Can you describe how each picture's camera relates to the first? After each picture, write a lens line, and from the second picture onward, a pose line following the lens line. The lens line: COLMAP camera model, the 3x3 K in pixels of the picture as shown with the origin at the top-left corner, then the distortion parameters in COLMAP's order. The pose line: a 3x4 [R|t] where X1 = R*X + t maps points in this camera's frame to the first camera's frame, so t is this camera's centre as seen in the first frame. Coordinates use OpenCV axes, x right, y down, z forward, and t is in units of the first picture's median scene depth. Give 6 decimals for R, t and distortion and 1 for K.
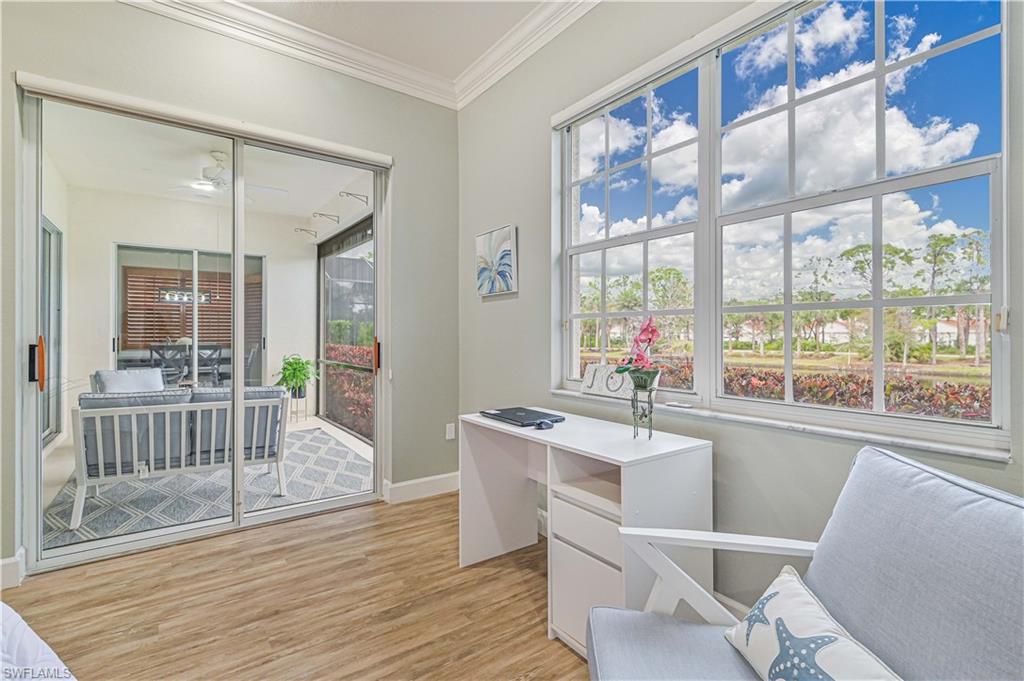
lens RADIAL K [[470.8, 0, 504.8], [0, 470.8, 334.6], [0, 0, 1]] dist [0.001925, 0.000466]
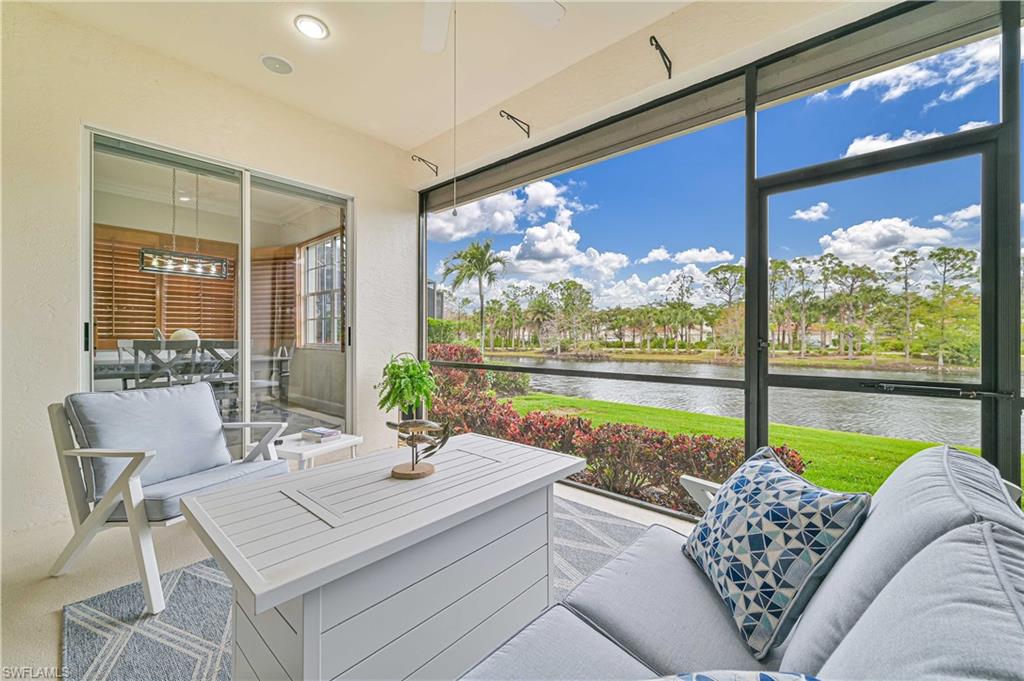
lens RADIAL K [[407.9, 0, 517.7], [0, 407.9, 336.9], [0, 0, 1]] dist [0.003982, -0.000639]
pose [[0.975622, -0.002307, 0.219444, -0.399551], [0.002157, 0.999997, 0.000924, 0.018205], [-0.219446, -0.000429, 0.975625, 0.400950]]
